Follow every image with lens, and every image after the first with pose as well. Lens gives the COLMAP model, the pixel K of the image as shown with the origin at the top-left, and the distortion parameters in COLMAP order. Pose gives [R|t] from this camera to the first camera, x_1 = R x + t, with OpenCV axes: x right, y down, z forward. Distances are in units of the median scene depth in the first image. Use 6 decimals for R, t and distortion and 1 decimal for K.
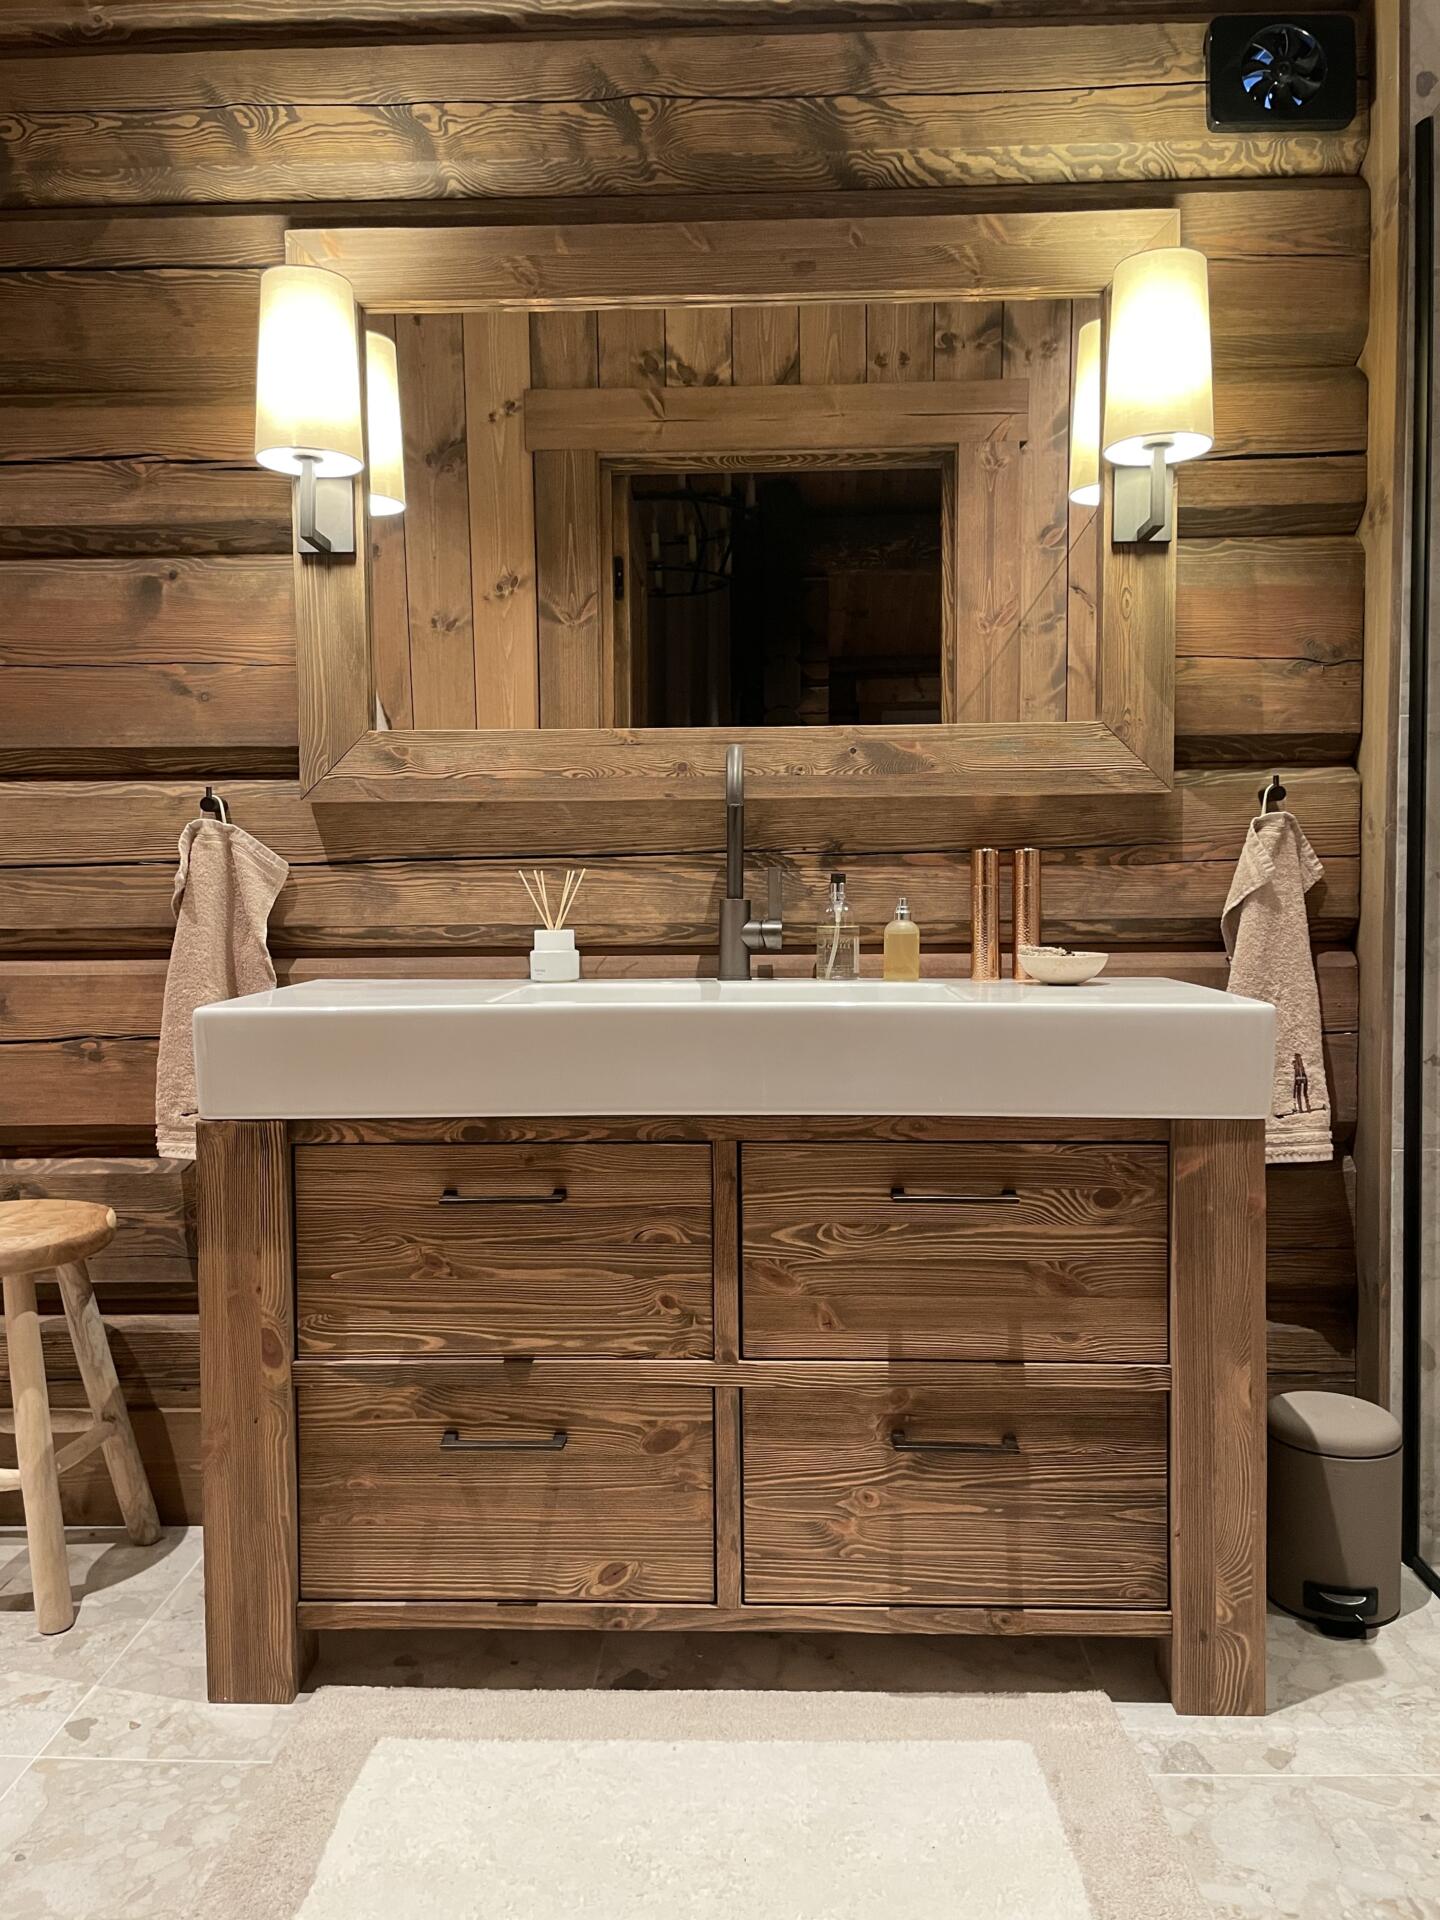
lens RADIAL K [[1451.6, 0, 715.9], [0, 1451.6, 950.0], [0, 0, 1]] dist [0.085707, -0.108574]
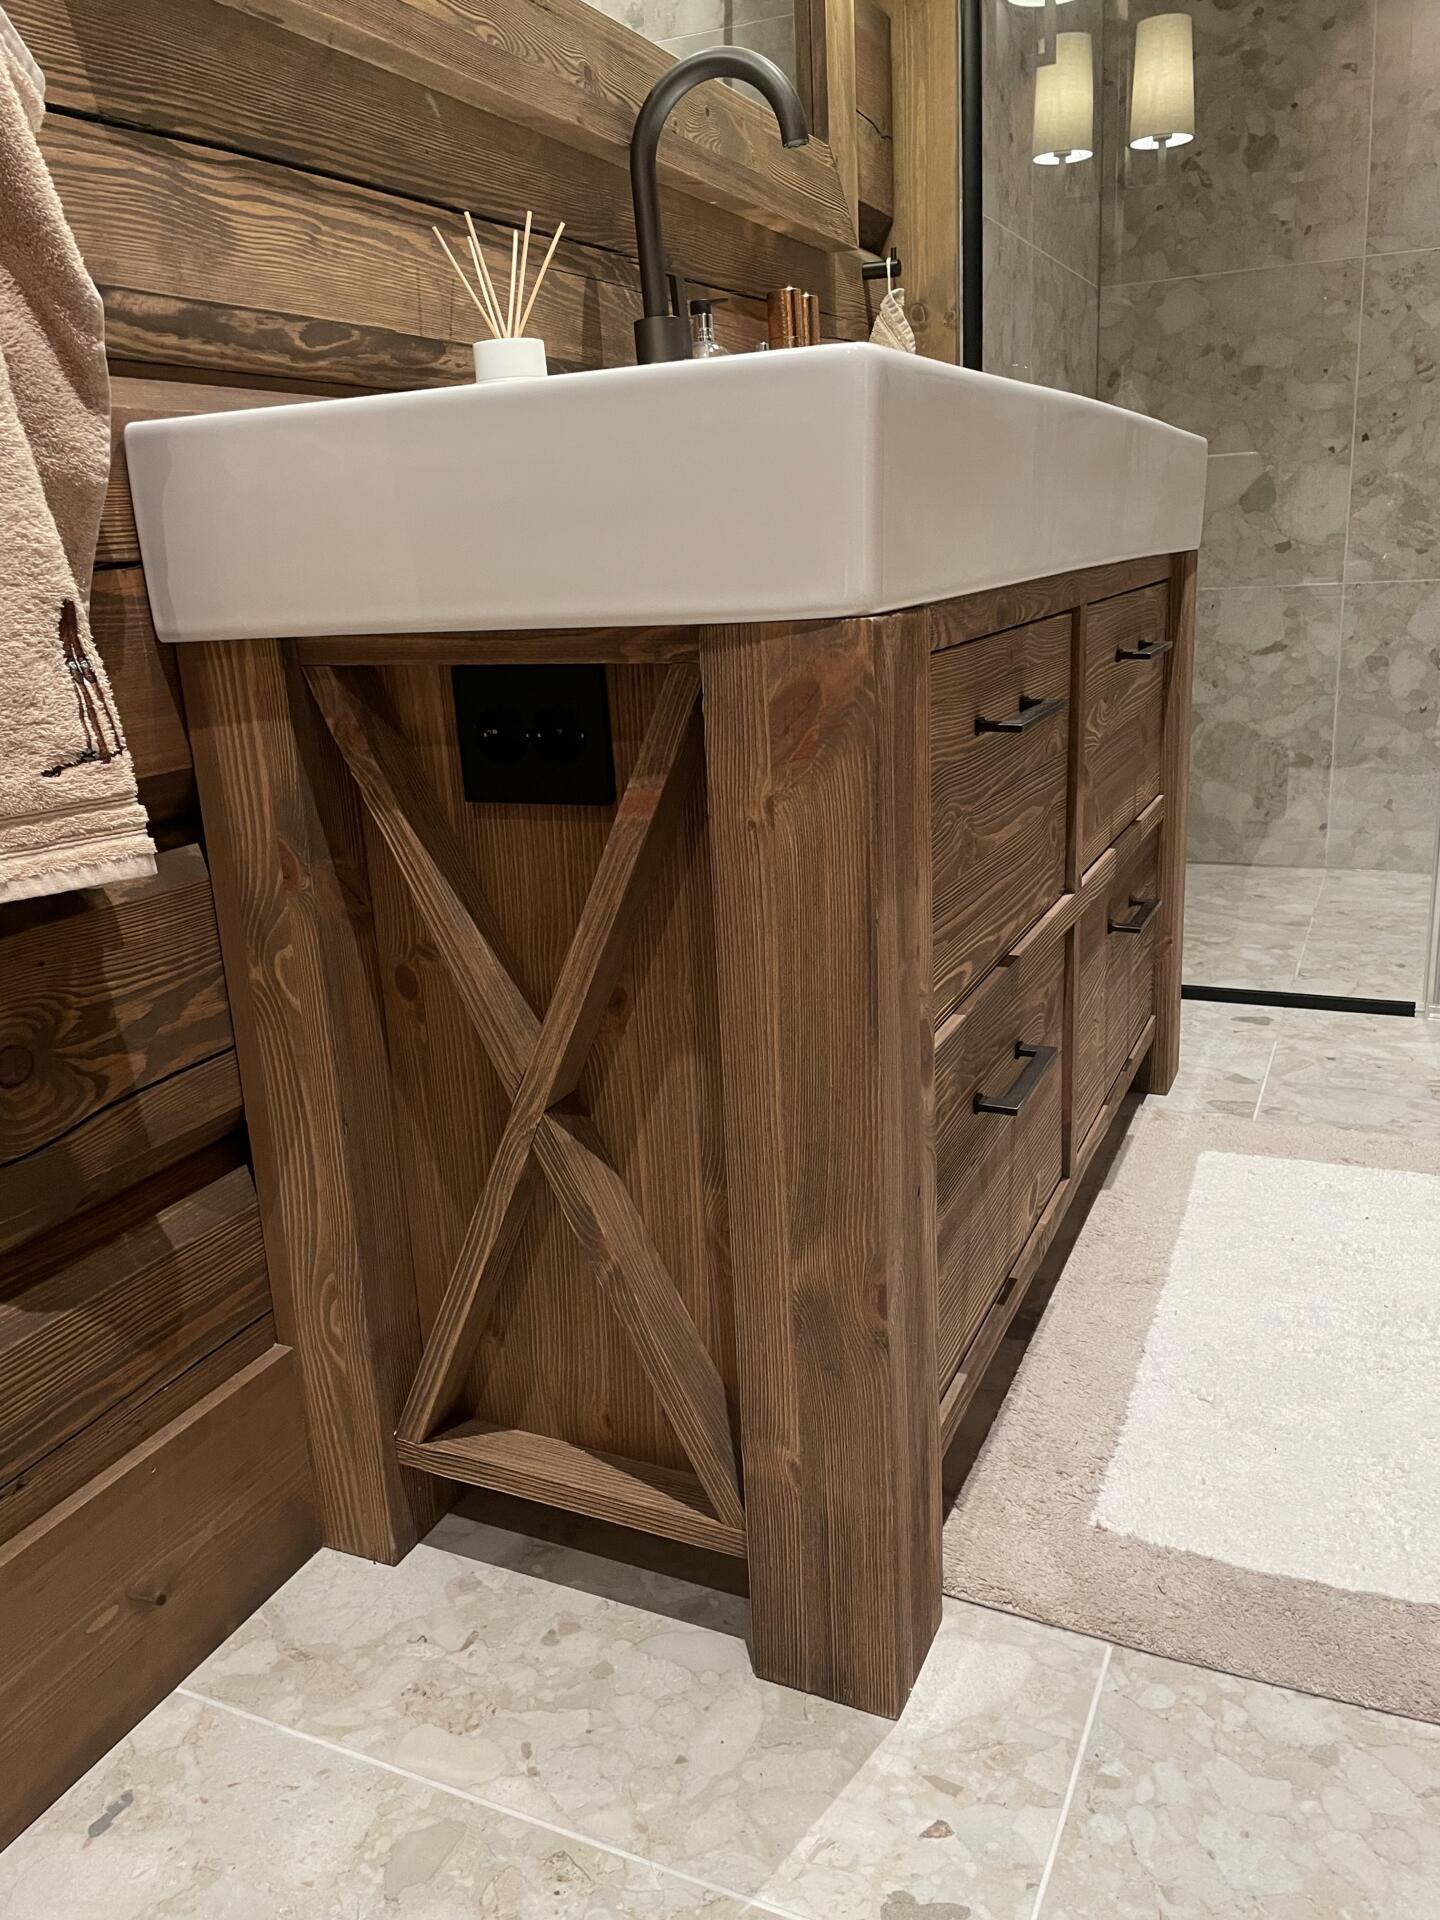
lens RADIAL K [[1451.6, 0, 719.2], [0, 1451.6, 958.9], [0, 0, 1]] dist [0.085707, -0.108574]
pose [[0.381827, -0.264761, 0.885500, -0.626943], [0.097080, 0.964280, 0.246455, 0.081038], [-0.919121, -0.008139, 0.393891, 0.687829]]
